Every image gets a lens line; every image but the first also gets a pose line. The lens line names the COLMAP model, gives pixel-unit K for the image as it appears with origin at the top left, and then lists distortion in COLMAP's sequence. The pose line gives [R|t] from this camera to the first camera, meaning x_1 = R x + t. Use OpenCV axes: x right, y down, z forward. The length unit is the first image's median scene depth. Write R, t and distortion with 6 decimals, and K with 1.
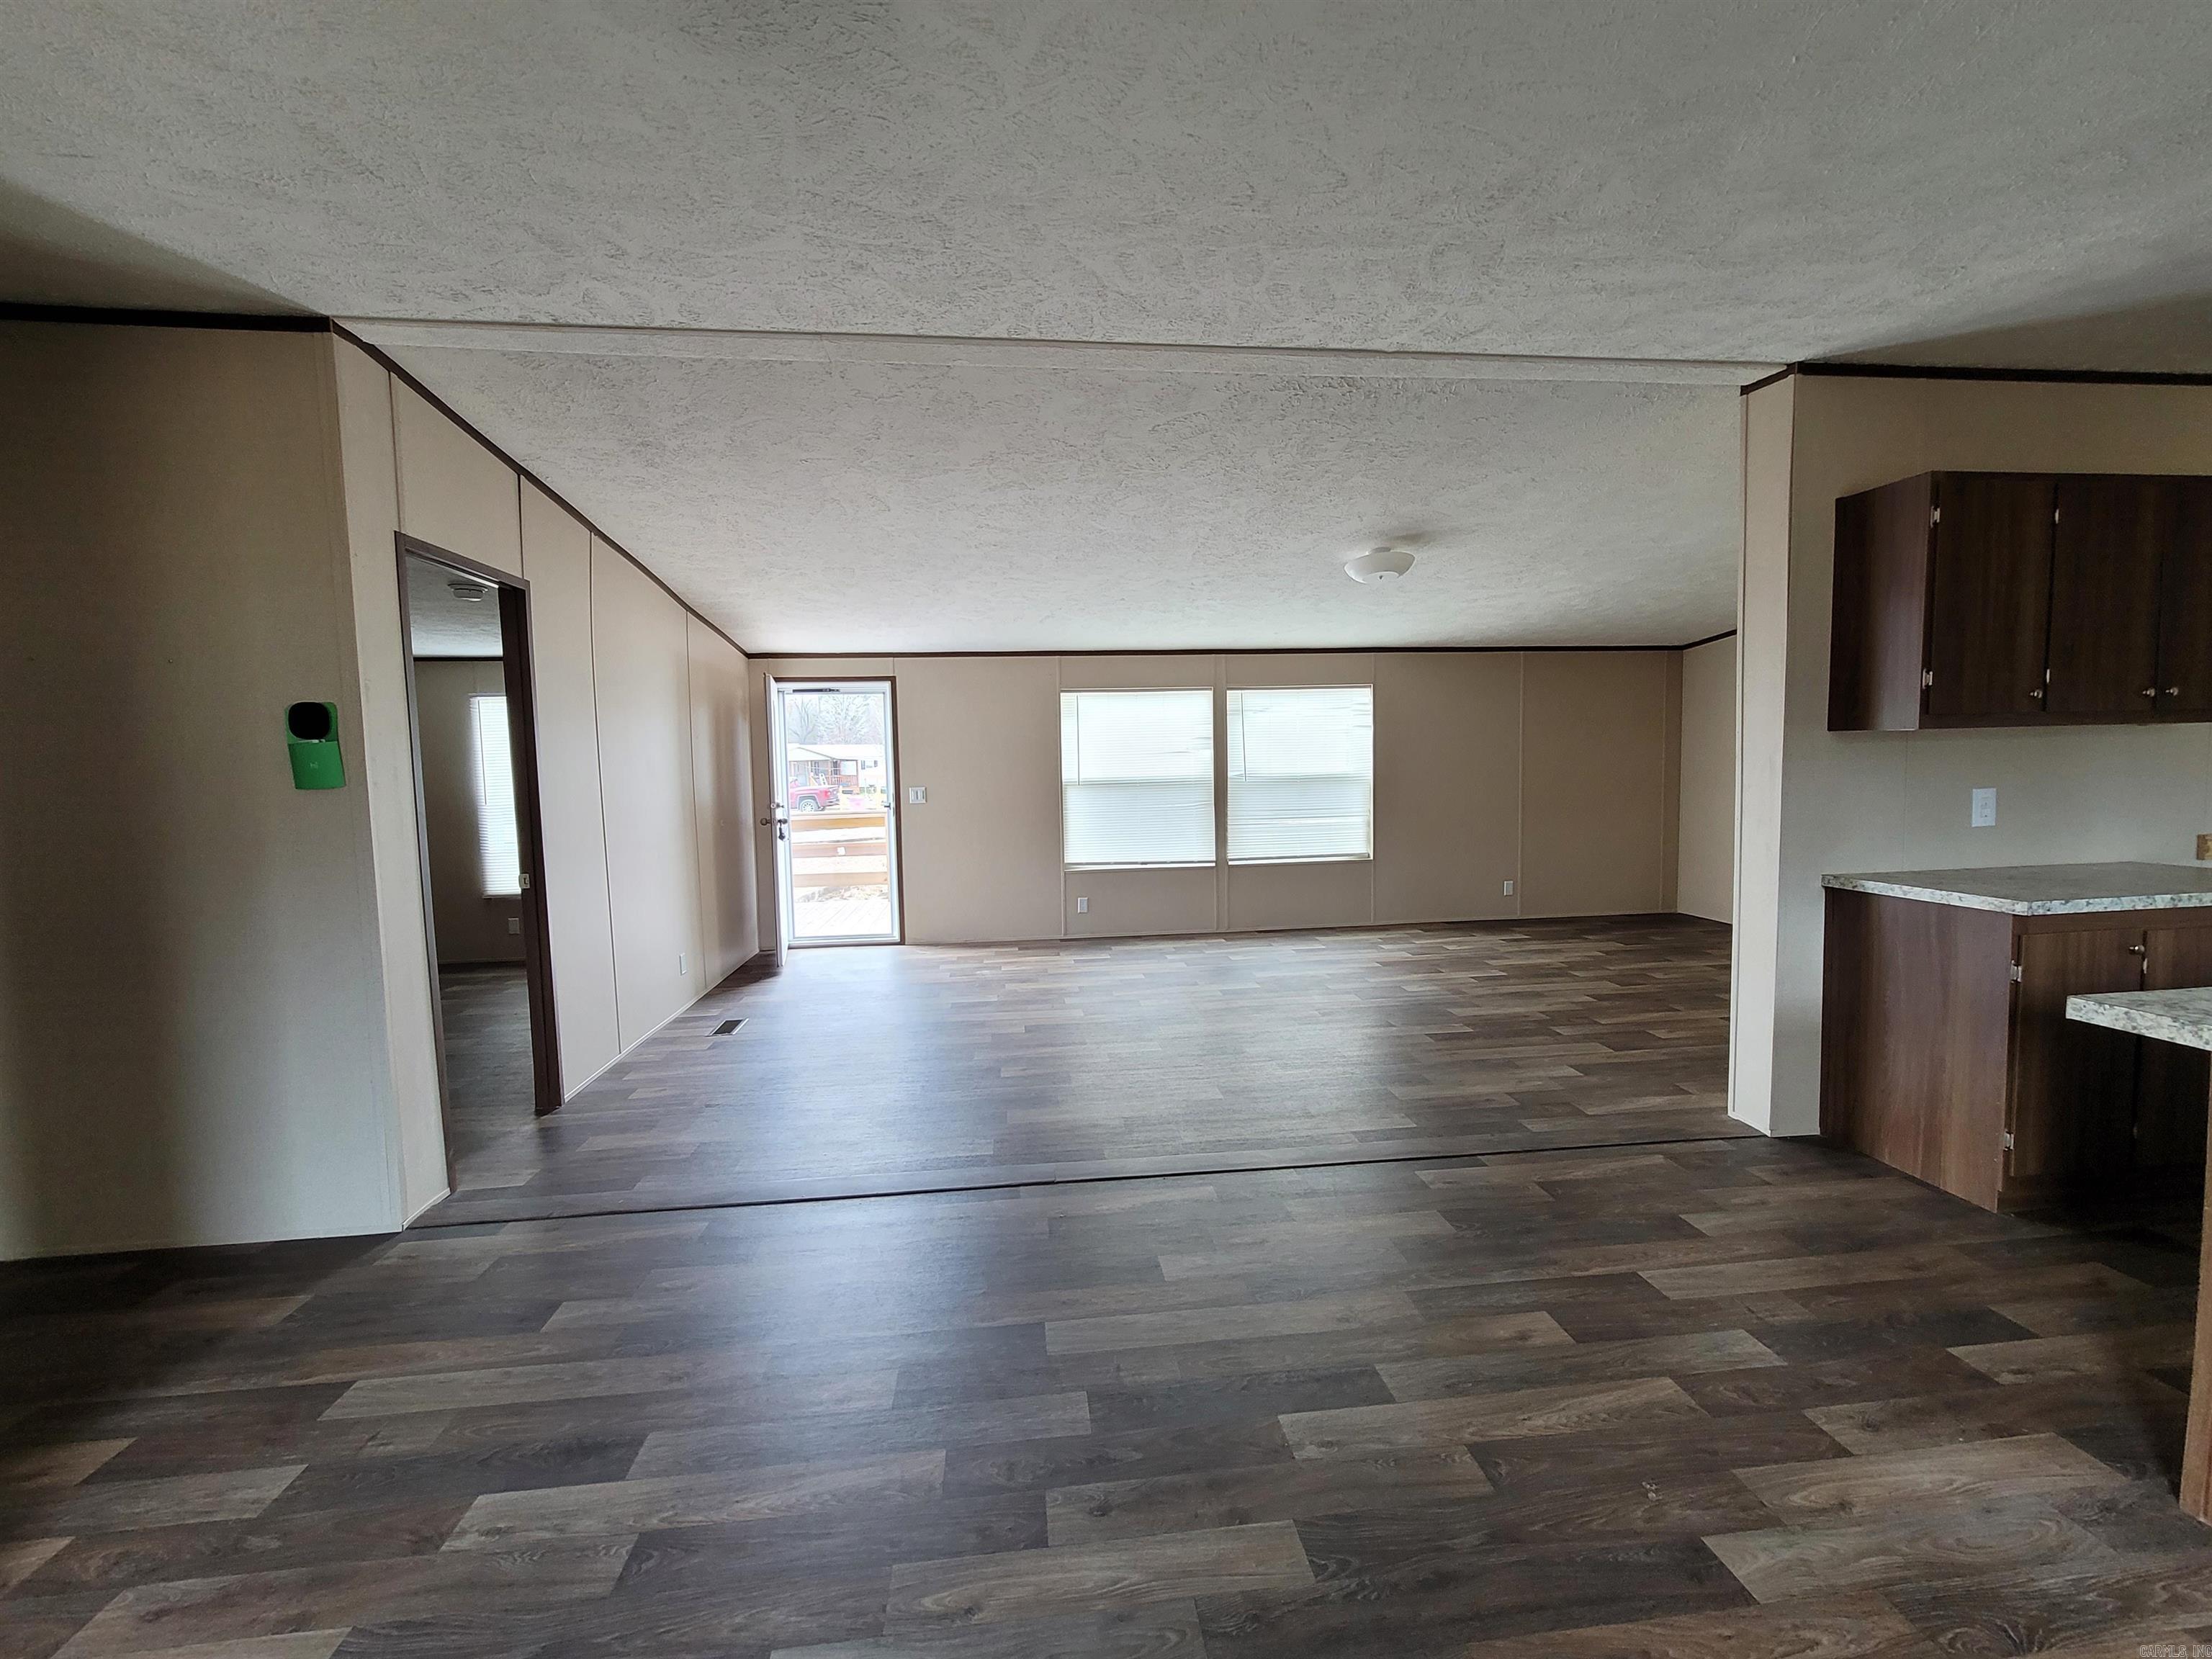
lens RADIAL K [[904.5, 0, 1103.1], [0, 904.5, 822.8], [0, 0, 1]] dist [-0.003423, -0.000212]
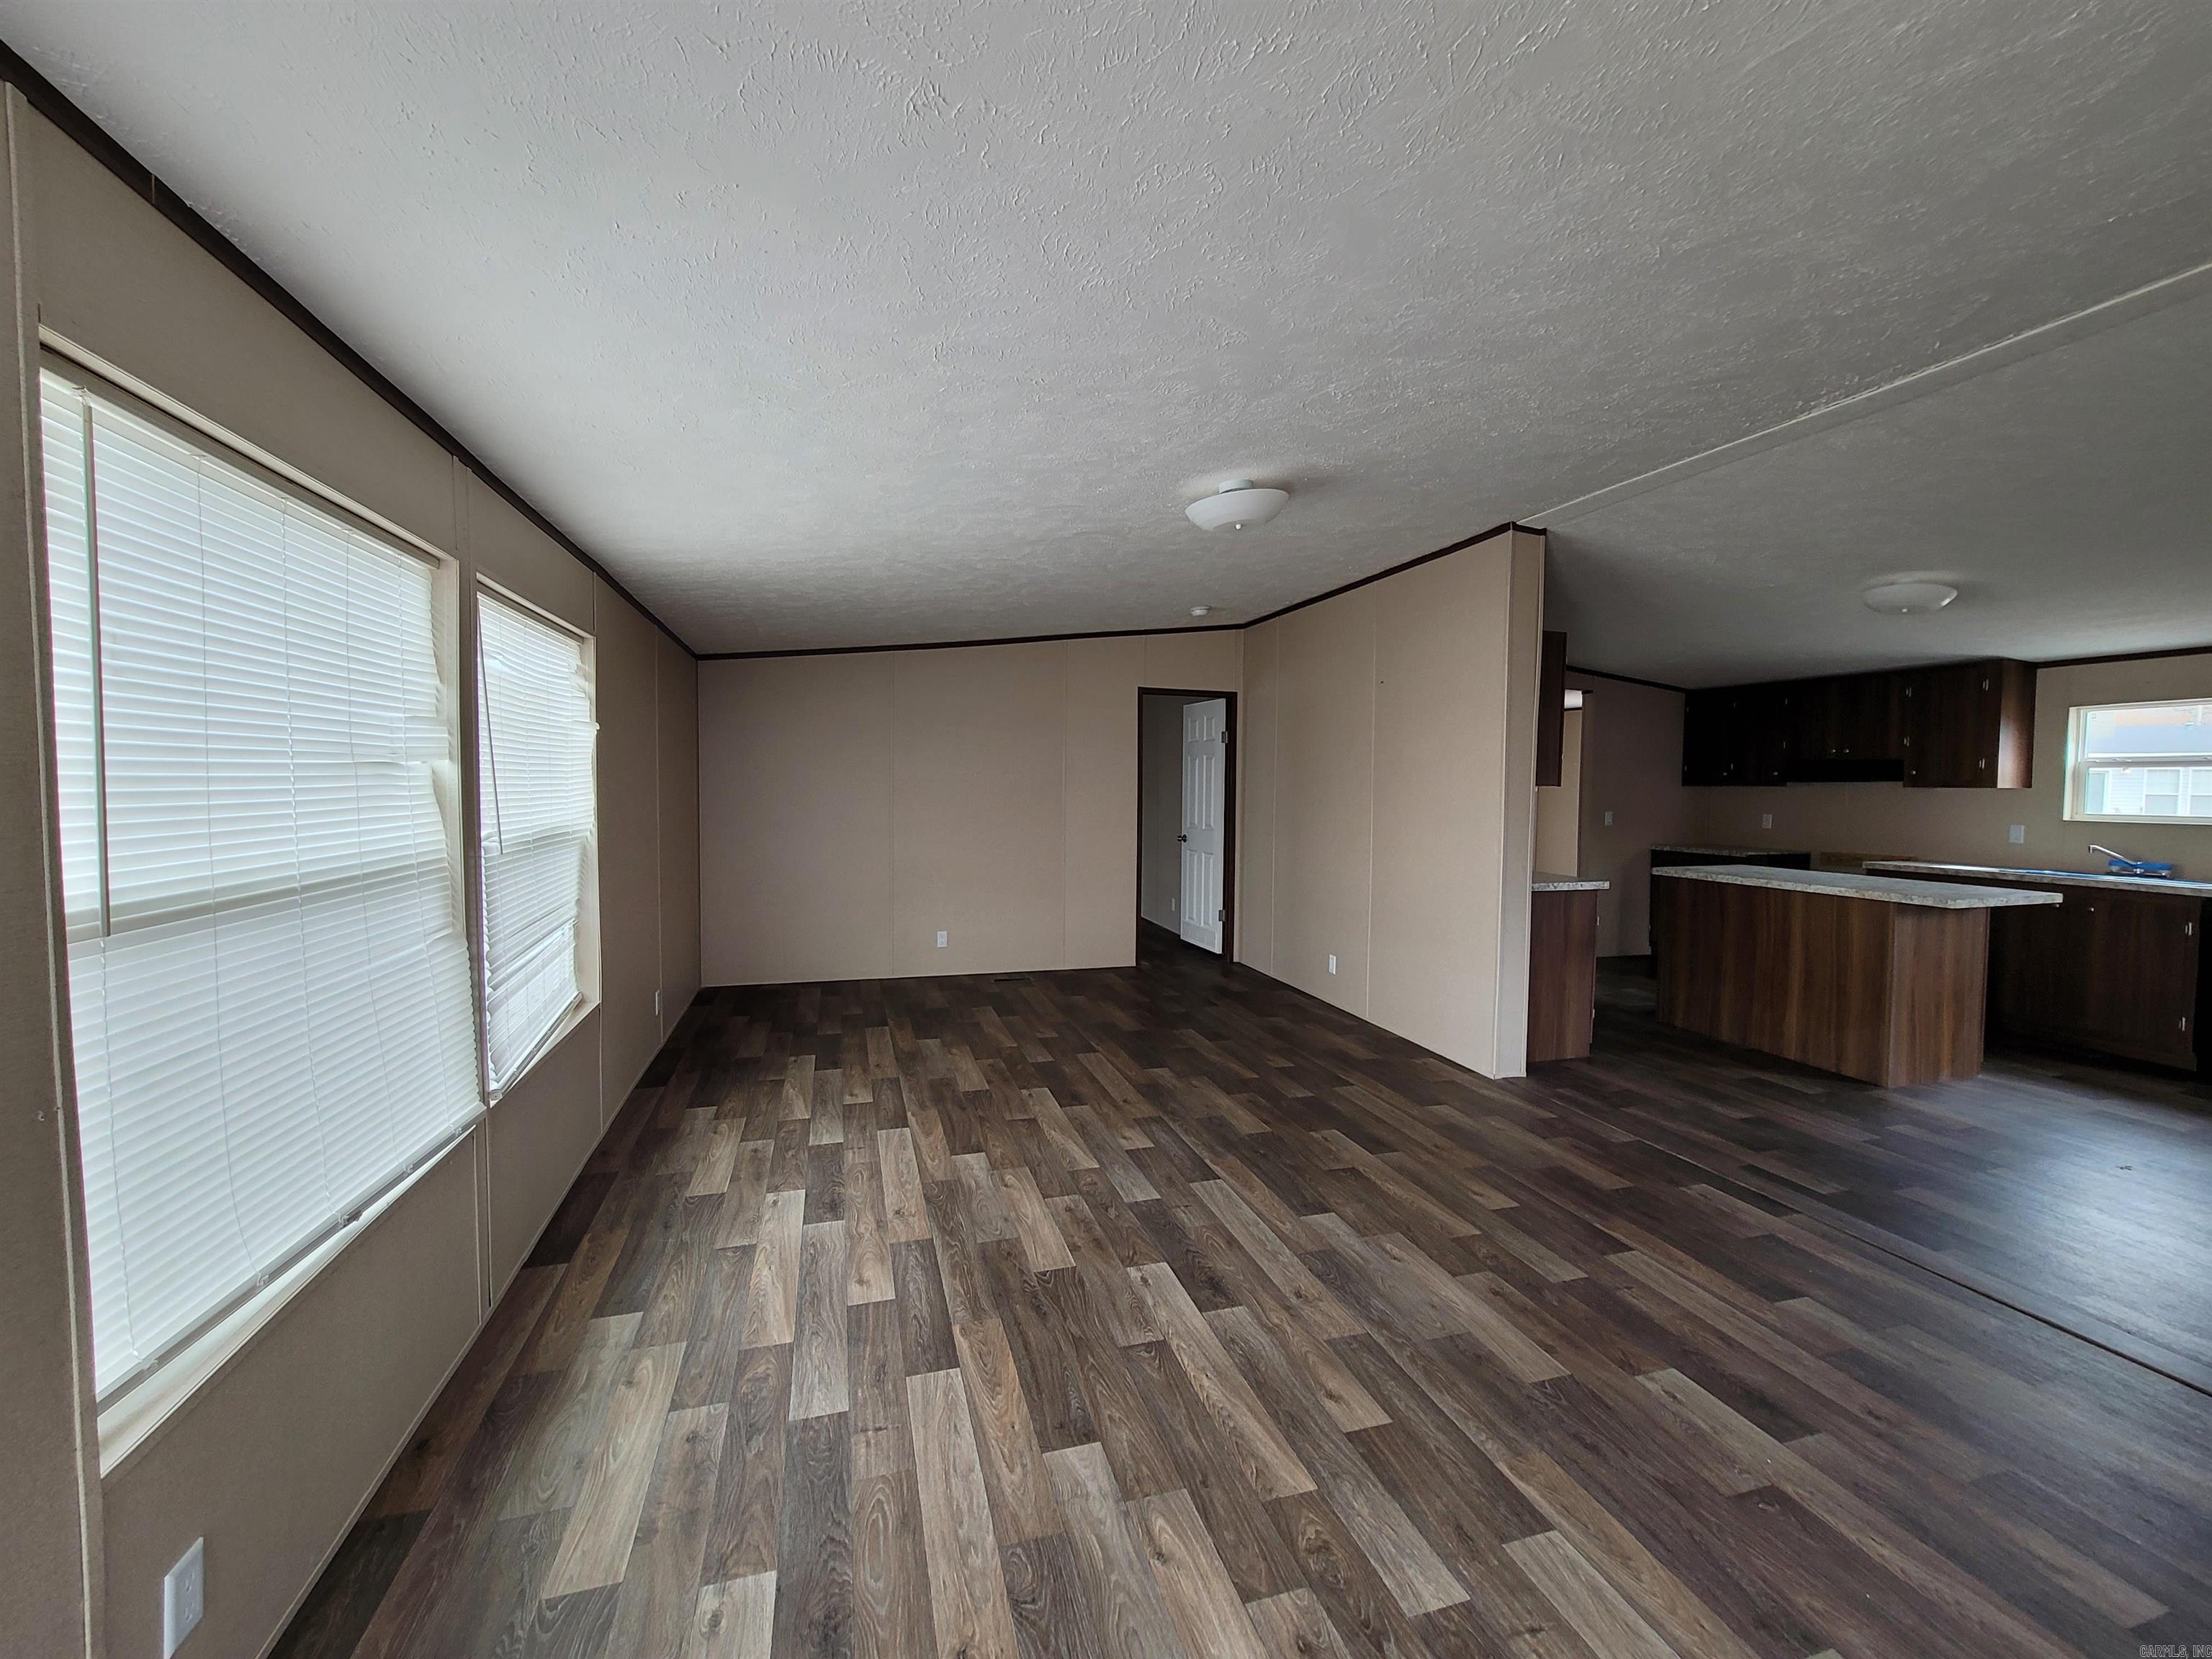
lens RADIAL K [[905.8, 0, 1103.1], [0, 905.8, 823.1], [0, 0, 1]] dist [-0.004483, 0.000031]
pose [[-0.179624, -0.023454, 0.983456, -0.568740], [0.058889, 0.997667, 0.034548, -0.143374], [-0.981971, 0.064120, -0.177824, 2.115455]]
